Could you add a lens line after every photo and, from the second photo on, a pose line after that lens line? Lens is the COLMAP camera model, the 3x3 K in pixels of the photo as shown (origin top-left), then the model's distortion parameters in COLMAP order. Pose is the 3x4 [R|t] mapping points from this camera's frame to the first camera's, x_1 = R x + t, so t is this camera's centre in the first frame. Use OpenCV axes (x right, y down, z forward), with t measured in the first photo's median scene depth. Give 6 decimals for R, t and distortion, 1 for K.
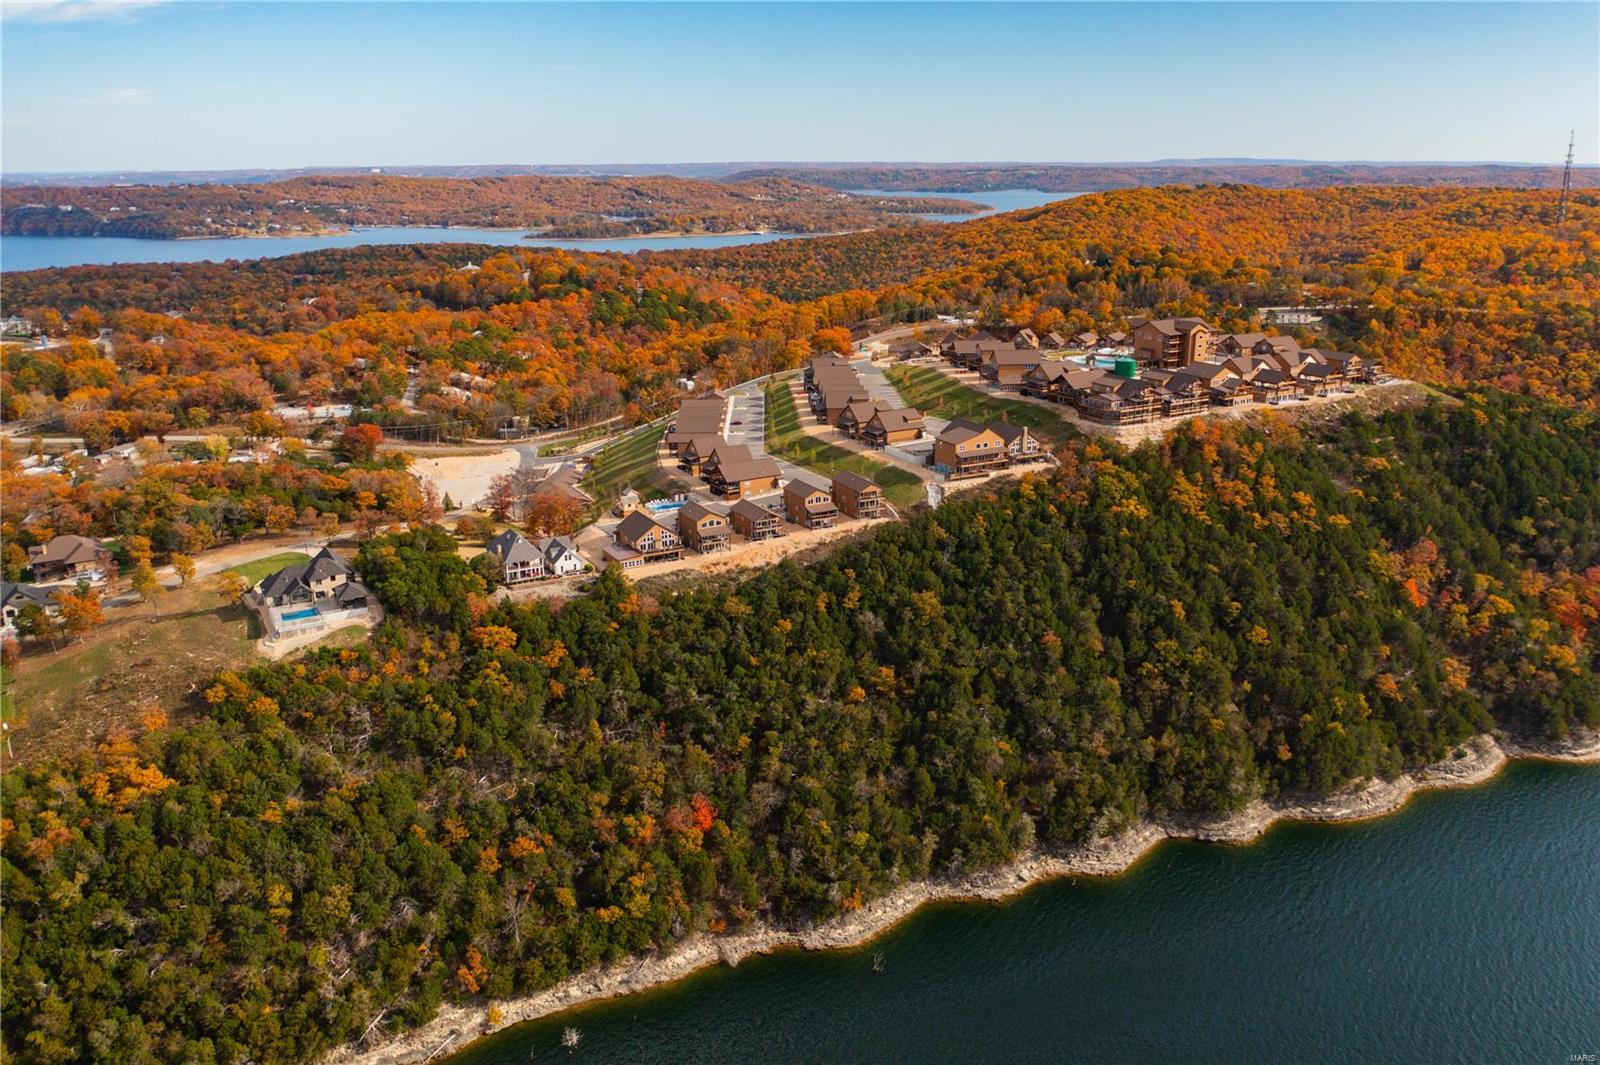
lens RADIAL K [[1251.7, 0, 798.7], [0, 1251.7, 532.6], [0, 0, 1]] dist [-0.025112, 0.007593]
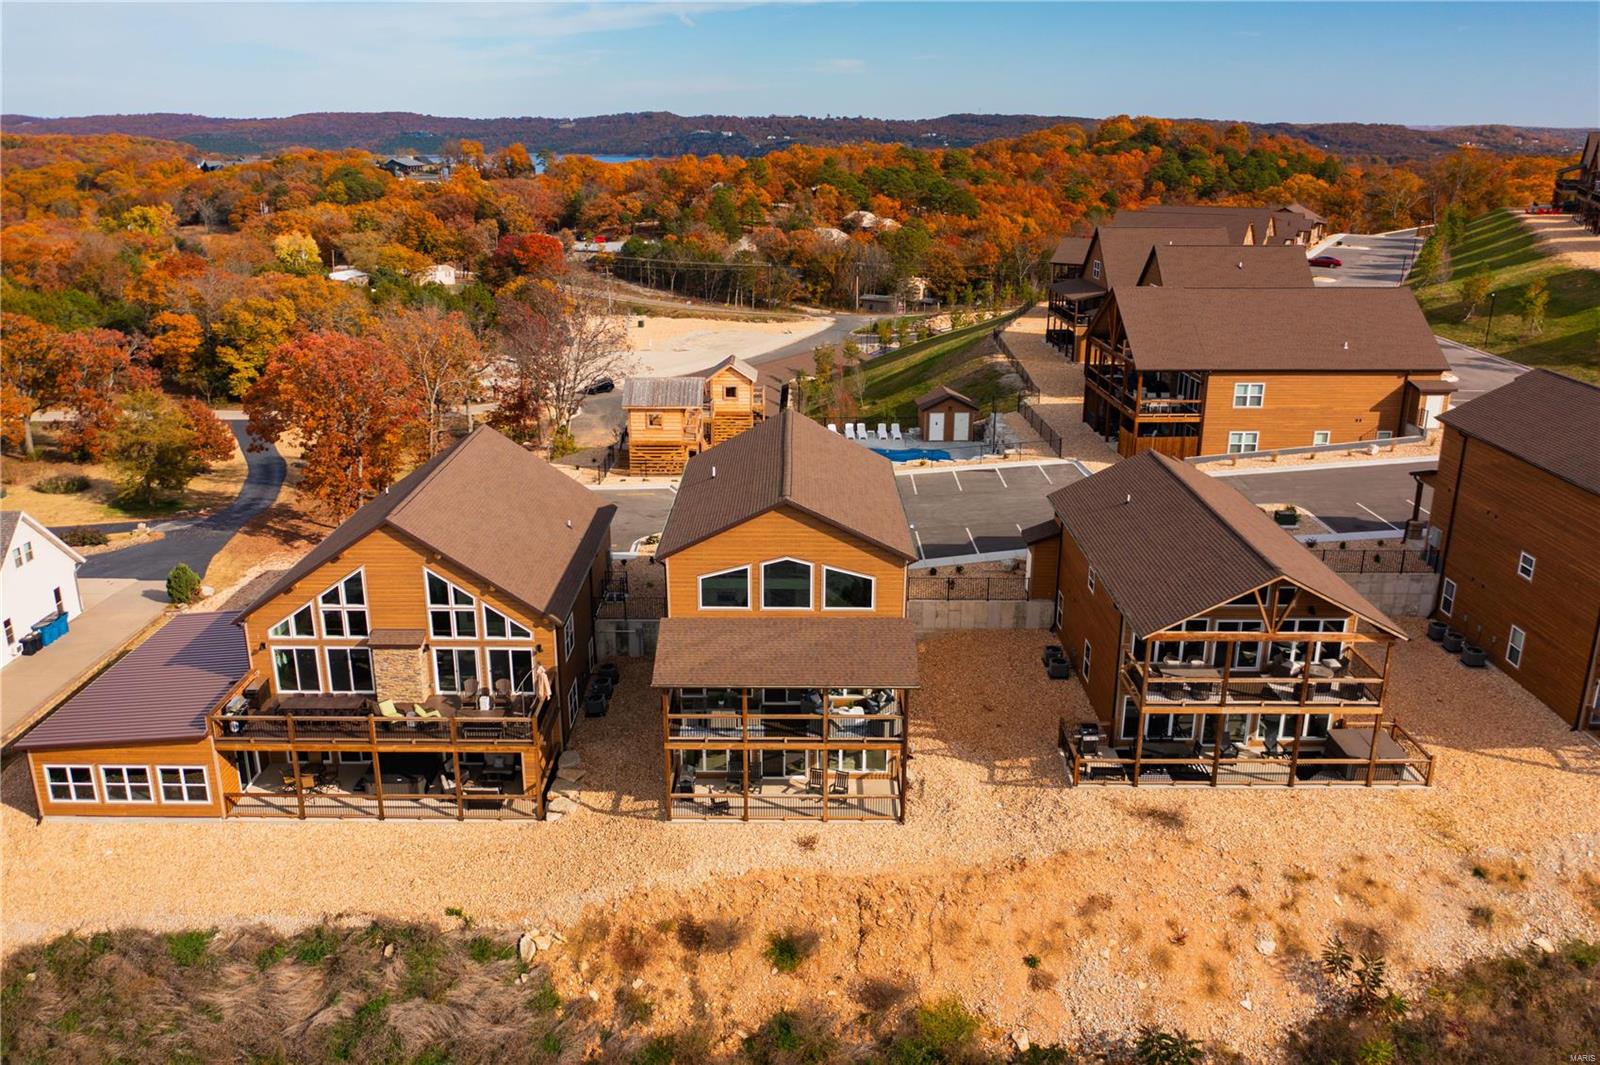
lens RADIAL K [[1251.7, 0, 798.7], [0, 1251.7, 526.5], [0, 0, 1]] dist [-0.025112, 0.007593]
pose [[0.873714, 0.154409, -0.461283, -0.009305], [-0.144983, 0.987845, 0.056059, -0.019950], [0.464332, 0.017899, 0.885480, 0.845985]]
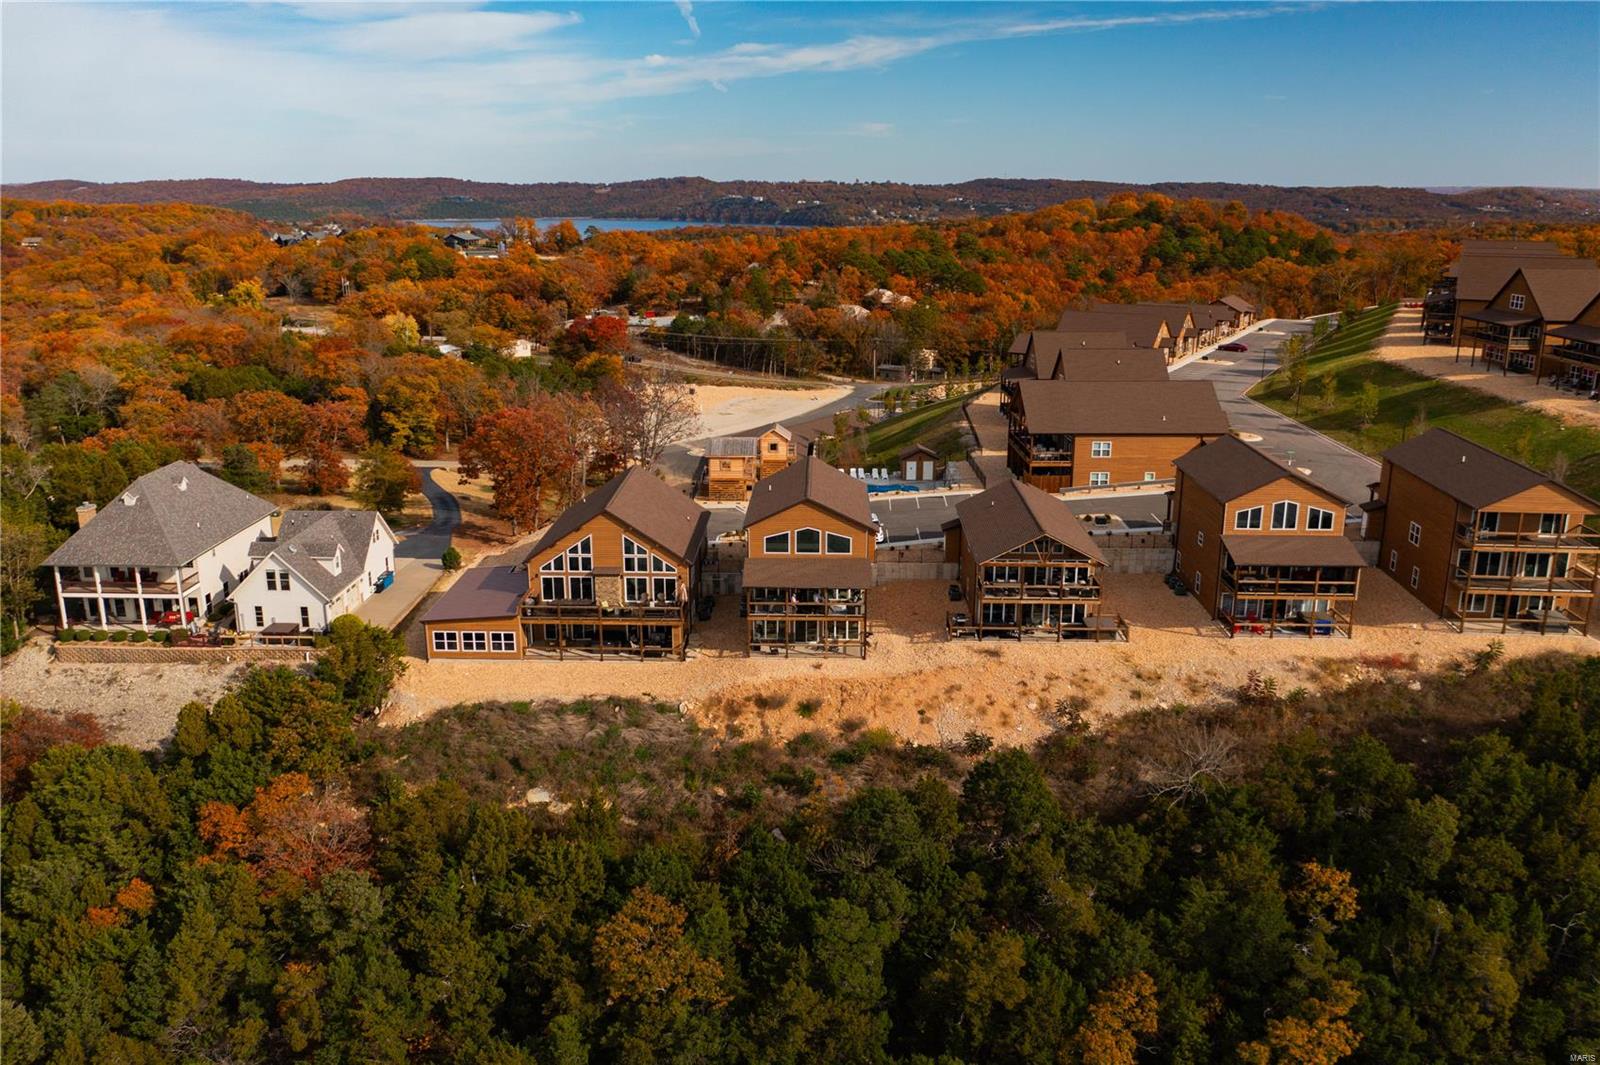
lens RADIAL K [[1251.7, 0, 797.6], [0, 1251.7, 529.2], [0, 0, 1]] dist [-0.025112, 0.007593]
pose [[0.861856, 0.138120, -0.487983, 0.052878], [-0.149137, 0.988680, 0.016438, -0.013266], [0.484729, 0.058609, 0.872698, 0.736770]]
